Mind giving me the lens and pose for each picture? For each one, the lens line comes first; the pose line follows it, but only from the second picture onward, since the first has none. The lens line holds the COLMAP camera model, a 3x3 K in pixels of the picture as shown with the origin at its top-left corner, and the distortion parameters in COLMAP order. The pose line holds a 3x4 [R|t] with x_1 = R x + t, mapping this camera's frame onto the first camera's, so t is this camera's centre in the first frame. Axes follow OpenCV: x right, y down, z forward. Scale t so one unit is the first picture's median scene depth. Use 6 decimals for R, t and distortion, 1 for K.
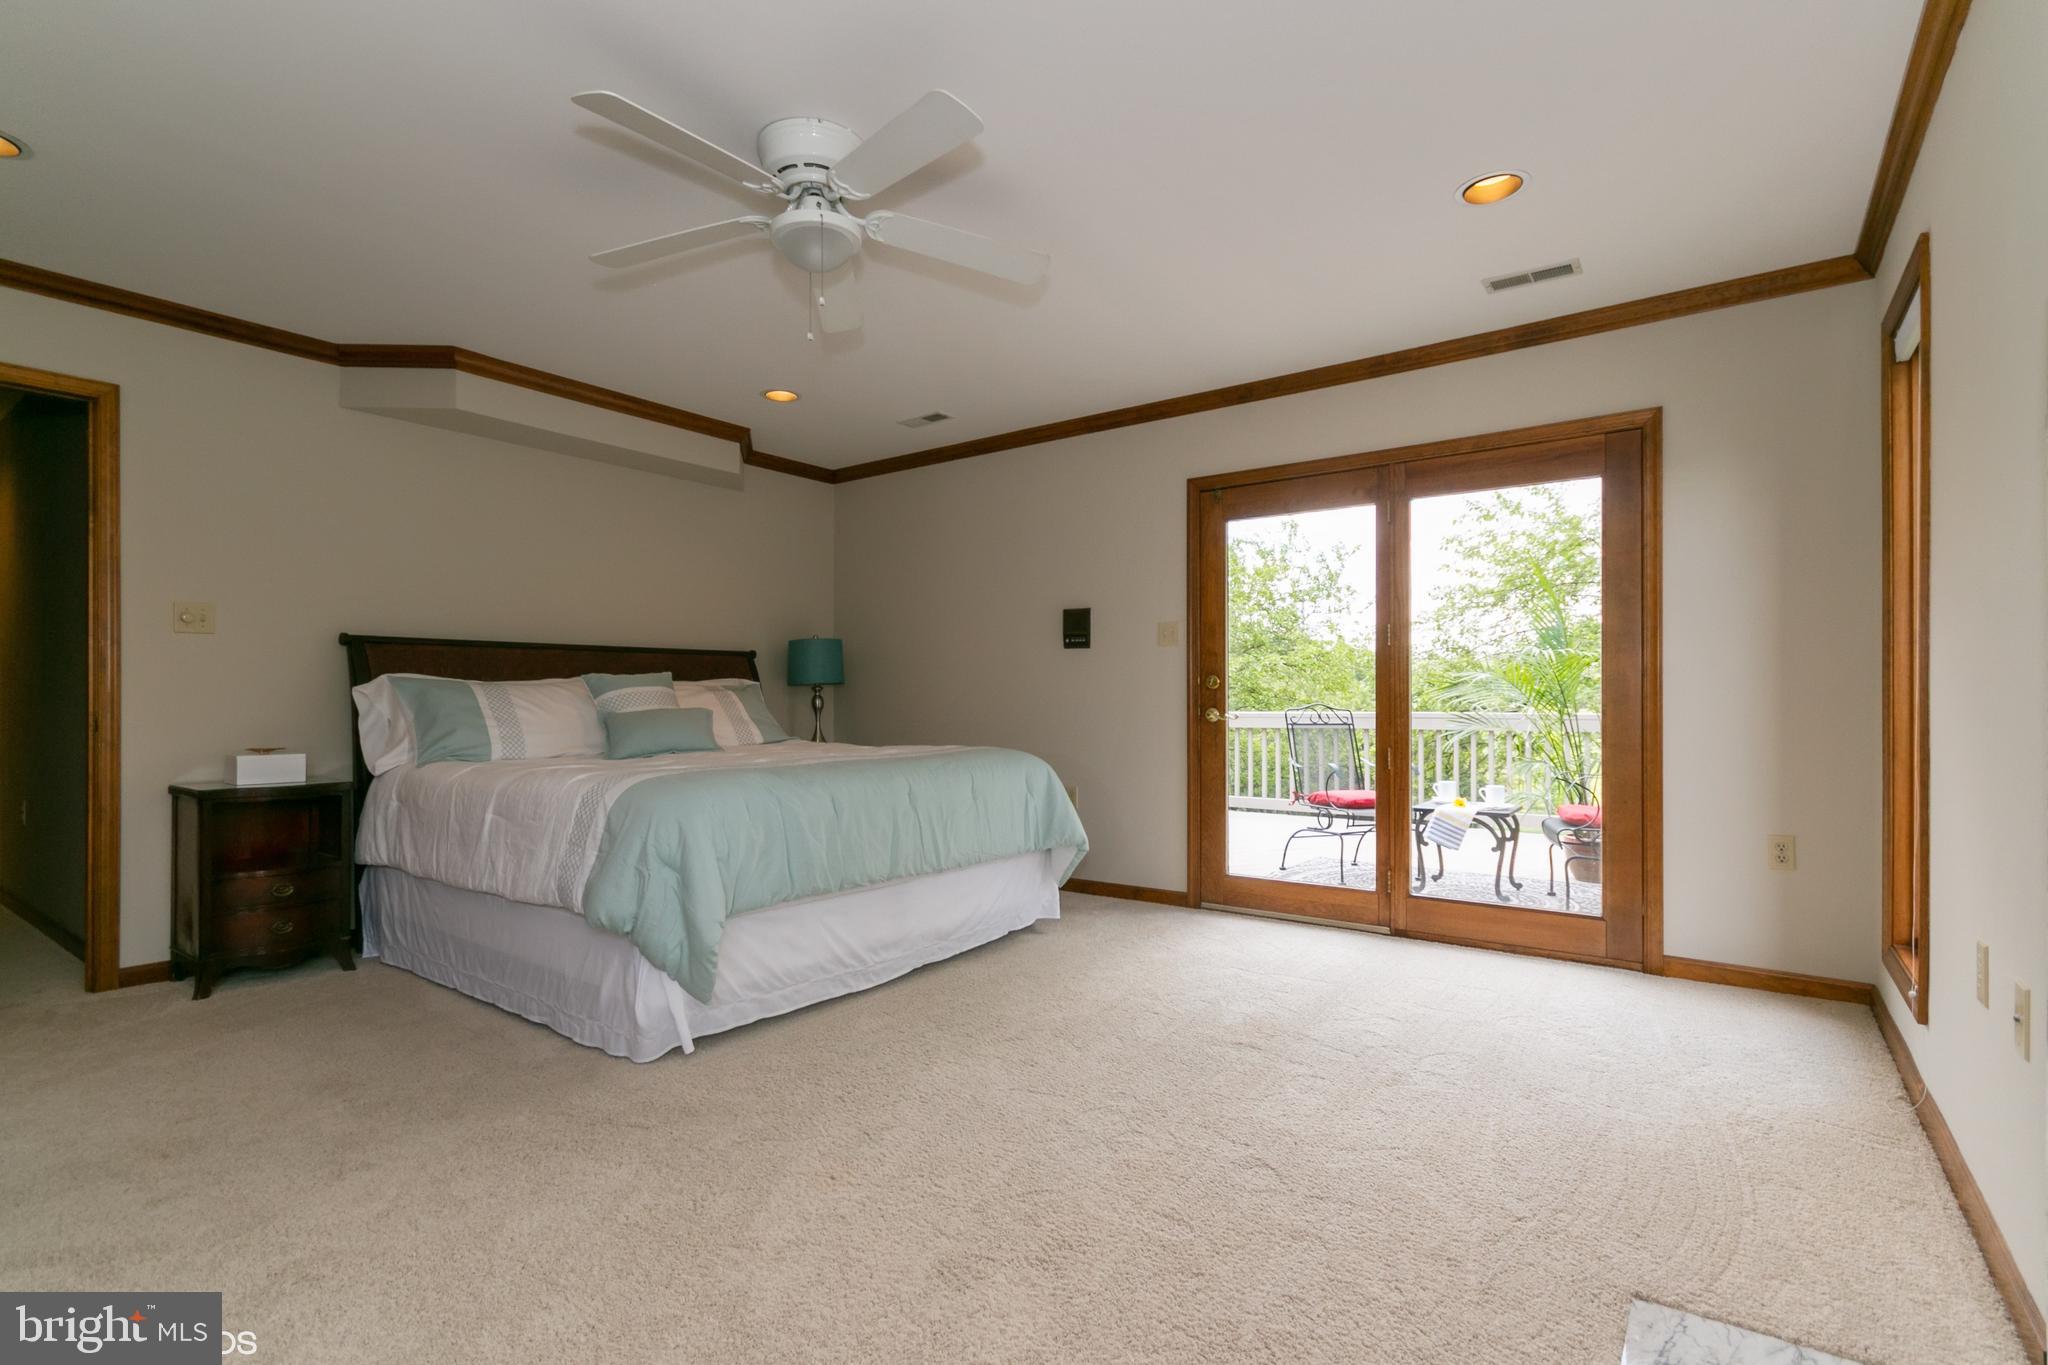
lens RADIAL K [[965.0, 0, 1010.4], [0, 965.0, 693.7], [0, 0, 1]] dist [0.000643, -0.000705]
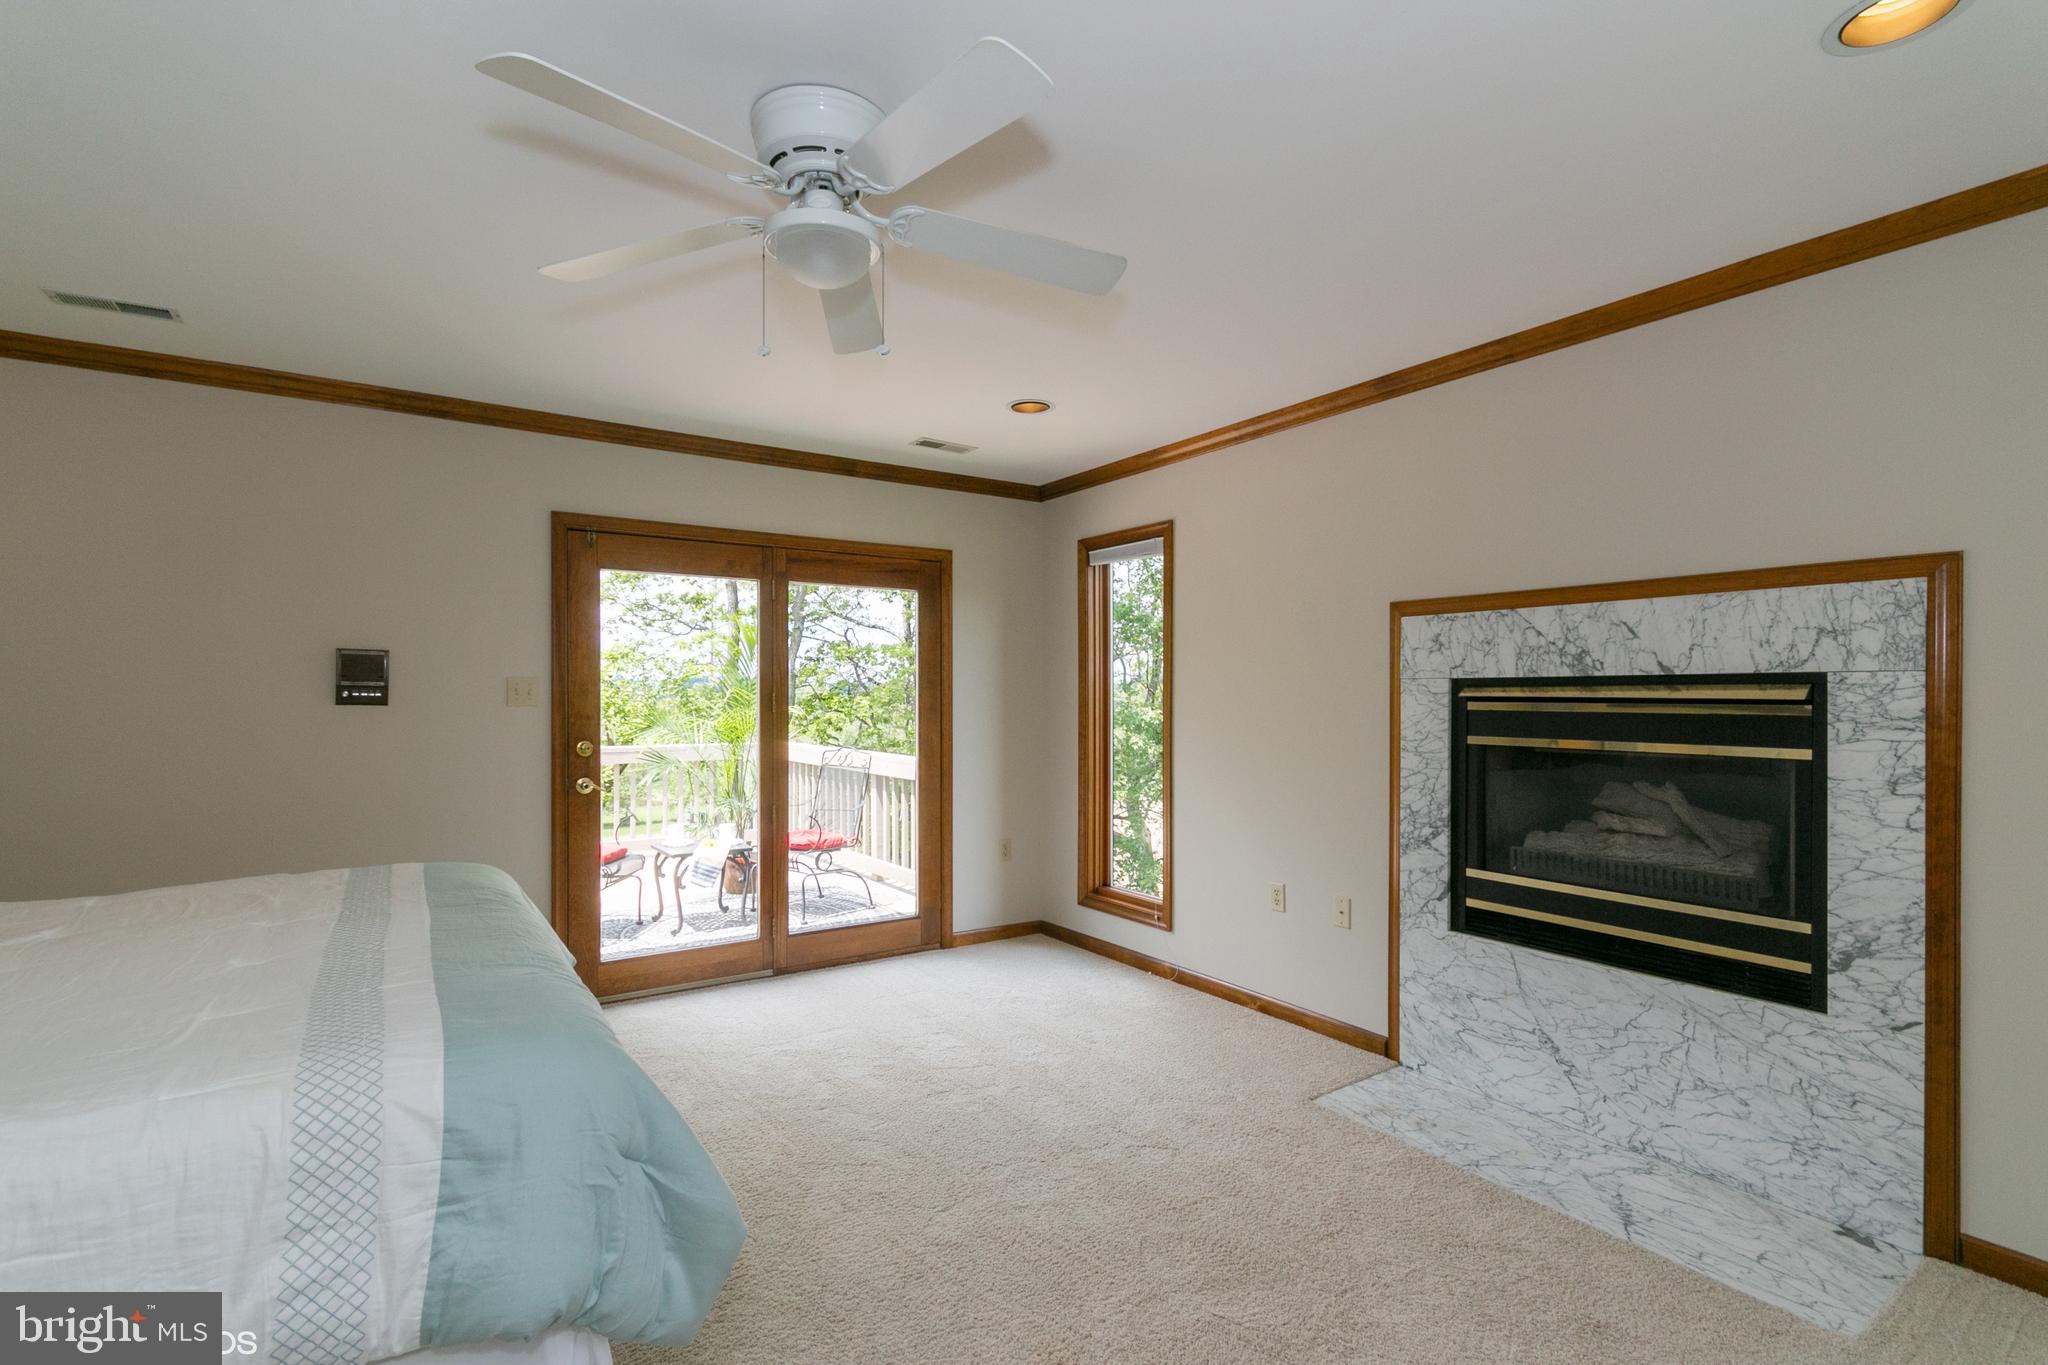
lens RADIAL K [[965.0, 0, 1012.5], [0, 965.0, 690.4], [0, 0, 1]] dist [0.000643, -0.000705]
pose [[0.328912, 0.007192, 0.944333, -0.557648], [-0.005613, 0.999968, -0.005660, -0.070821], [-0.944344, -0.003439, 0.328942, 0.382510]]
